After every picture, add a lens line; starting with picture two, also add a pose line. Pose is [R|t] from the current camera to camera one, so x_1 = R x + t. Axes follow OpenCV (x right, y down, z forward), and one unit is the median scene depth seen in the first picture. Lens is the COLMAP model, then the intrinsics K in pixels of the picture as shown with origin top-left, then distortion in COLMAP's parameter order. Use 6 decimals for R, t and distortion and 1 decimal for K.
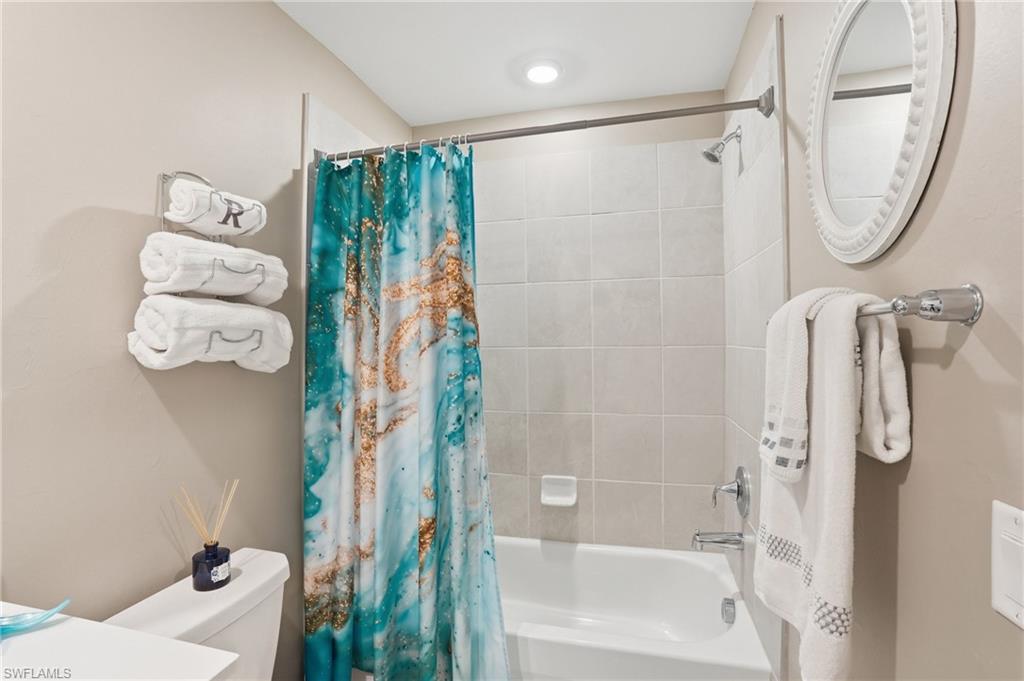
lens RADIAL K [[483.2, 0, 509.6], [0, 483.2, 334.3], [0, 0, 1]] dist [-0.073393, 0.030718]
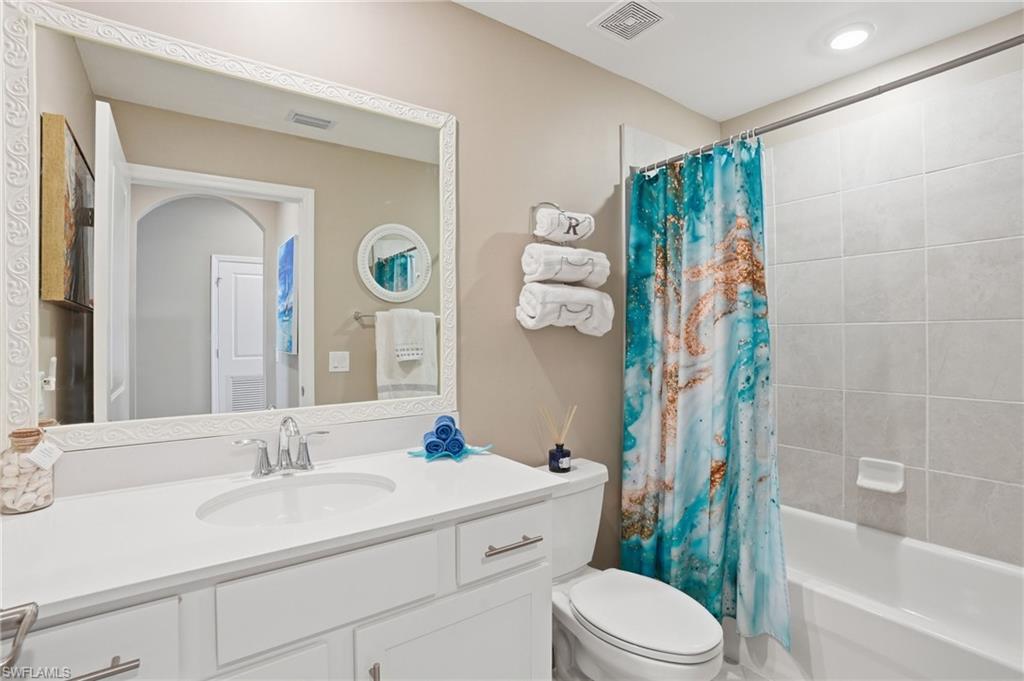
lens RADIAL K [[483.2, 0, 509.6], [0, 483.2, 334.3], [0, 0, 1]] dist [-0.073393, 0.030718]
pose [[0.775872, 0.003680, -0.630880, 0.160971], [0.006464, 0.999884, 0.013783, 0.046786], [0.630858, -0.014772, 0.775758, -0.227888]]
